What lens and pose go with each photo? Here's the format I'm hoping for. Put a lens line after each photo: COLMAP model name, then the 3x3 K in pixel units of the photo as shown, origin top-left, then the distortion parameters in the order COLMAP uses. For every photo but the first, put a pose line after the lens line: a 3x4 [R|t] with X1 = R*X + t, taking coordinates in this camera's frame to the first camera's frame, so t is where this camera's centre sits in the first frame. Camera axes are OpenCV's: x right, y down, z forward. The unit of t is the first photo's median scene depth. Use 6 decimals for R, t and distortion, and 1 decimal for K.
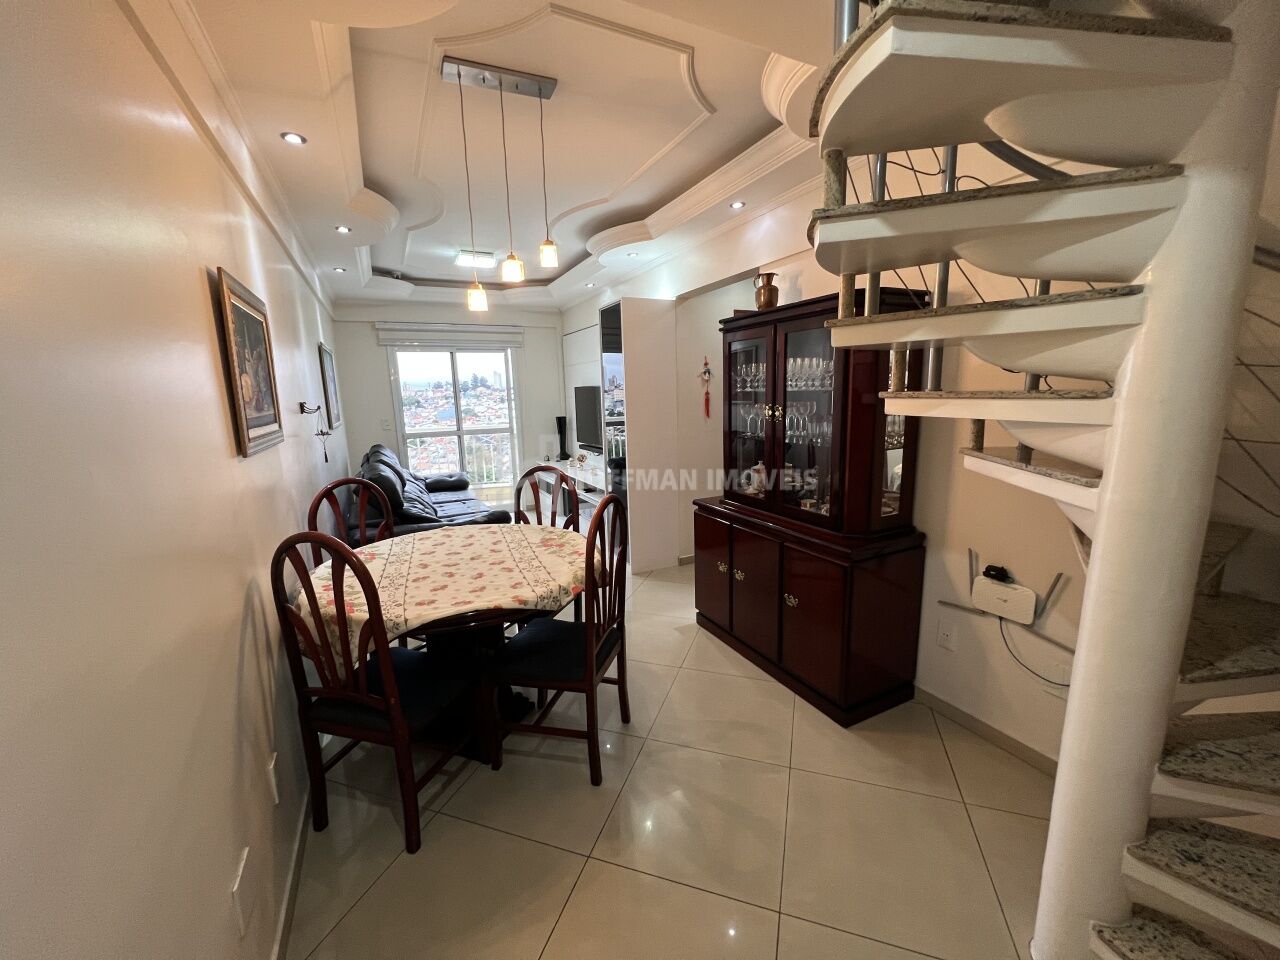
lens RADIAL K [[509.8, 0, 640.4], [0, 509.8, 481.7], [0, 0, 1]] dist [0.000270, 0.000389]
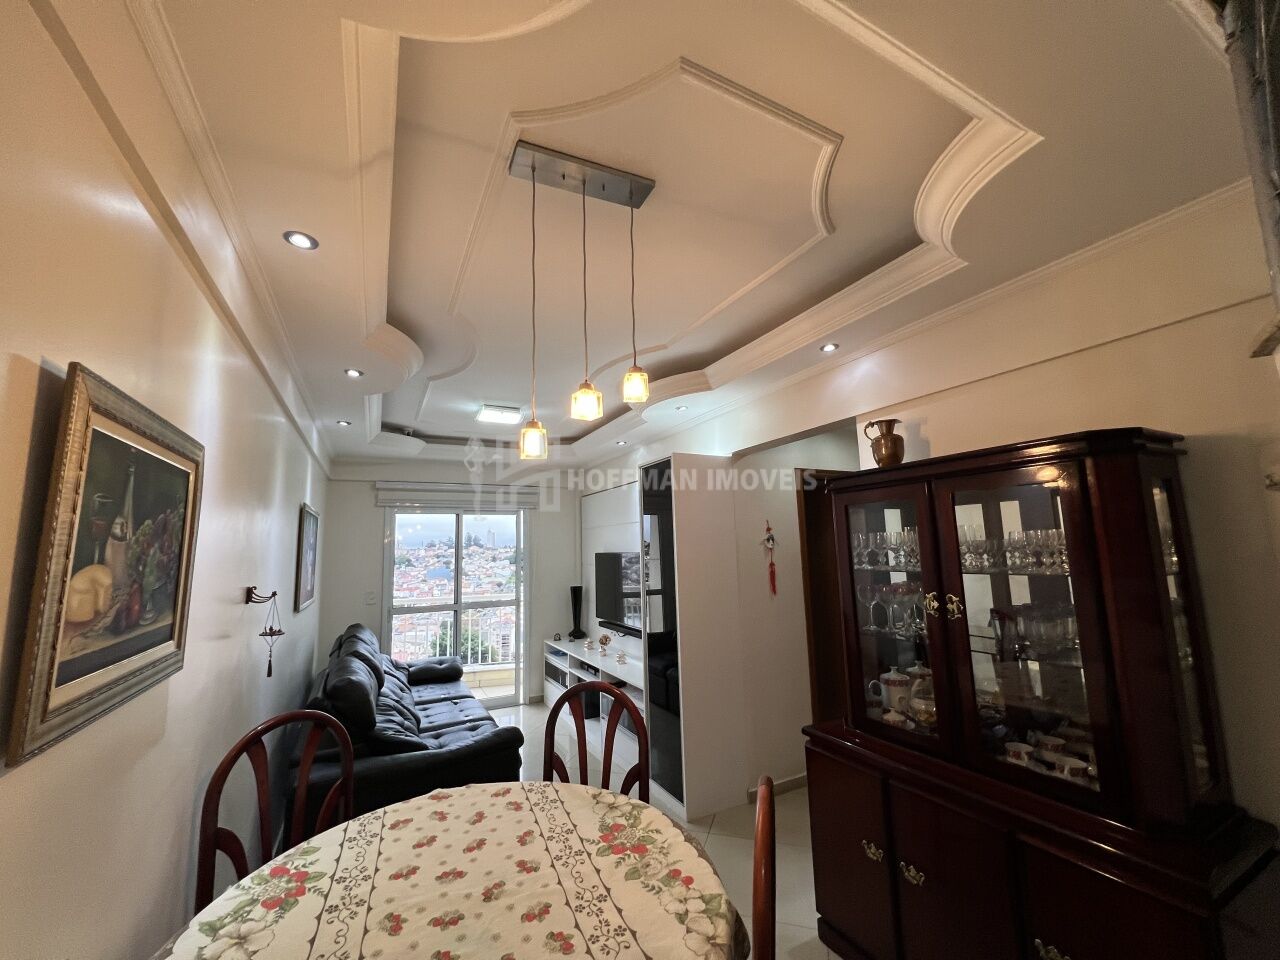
lens RADIAL K [[509.8, 0, 640.2], [0, 509.8, 483.2], [0, 0, 1]] dist [0.000270, 0.000389]
pose [[0.999885, 0.002660, 0.014922, -0.140893], [0.001961, 0.953513, -0.301346, -0.078988], [-0.015030, 0.301341, 0.953398, 0.282489]]
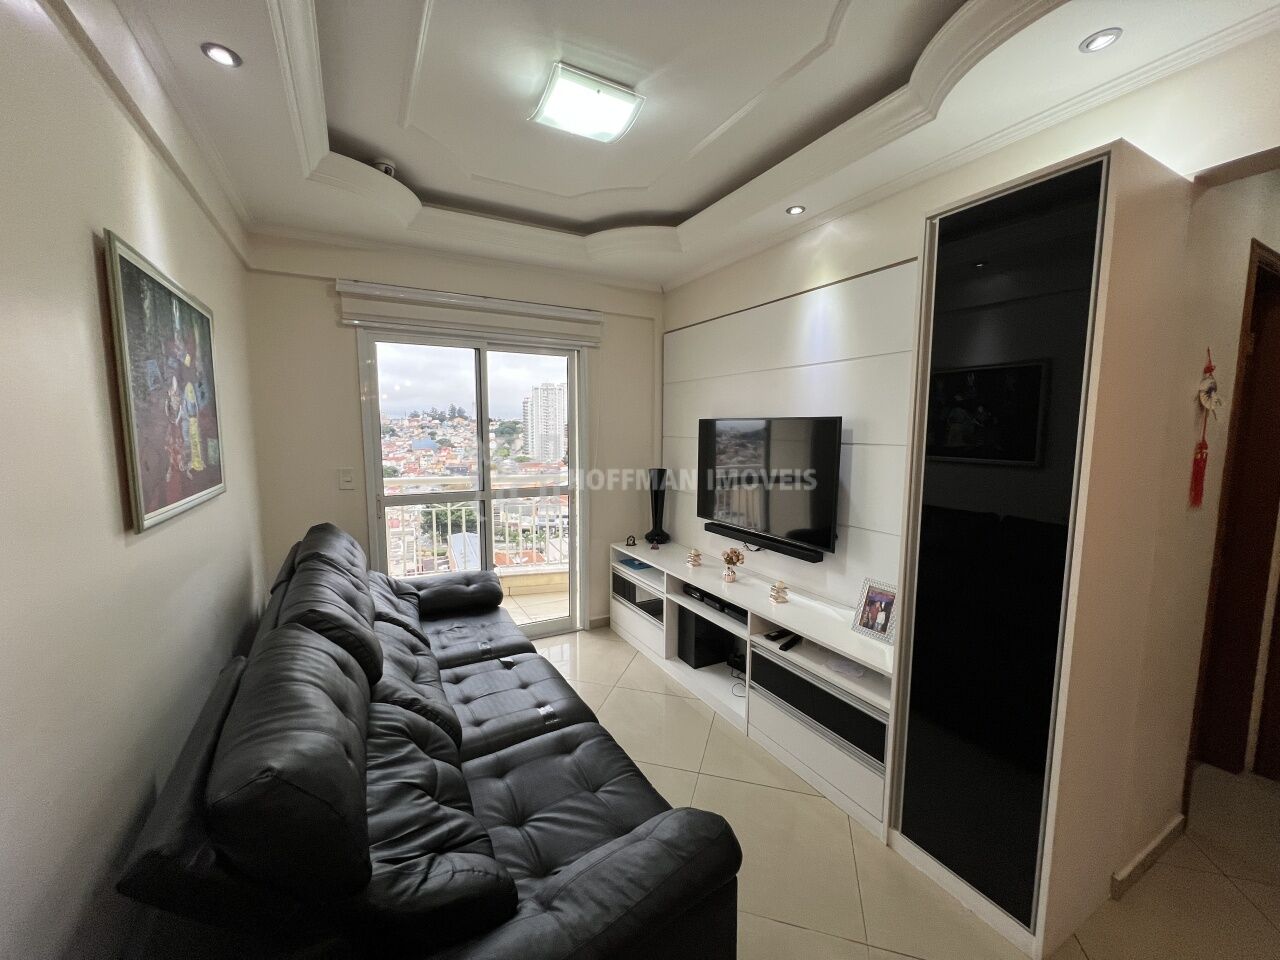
lens RADIAL K [[509.8, 0, 640.8], [0, 509.8, 481.3], [0, 0, 1]] dist [0.000270, 0.000389]
pose [[0.998585, 0.025731, 0.046548, -0.466576], [-0.022425, 0.997280, -0.070216, -0.167913], [-0.048228, 0.069073, 0.996445, 0.978334]]
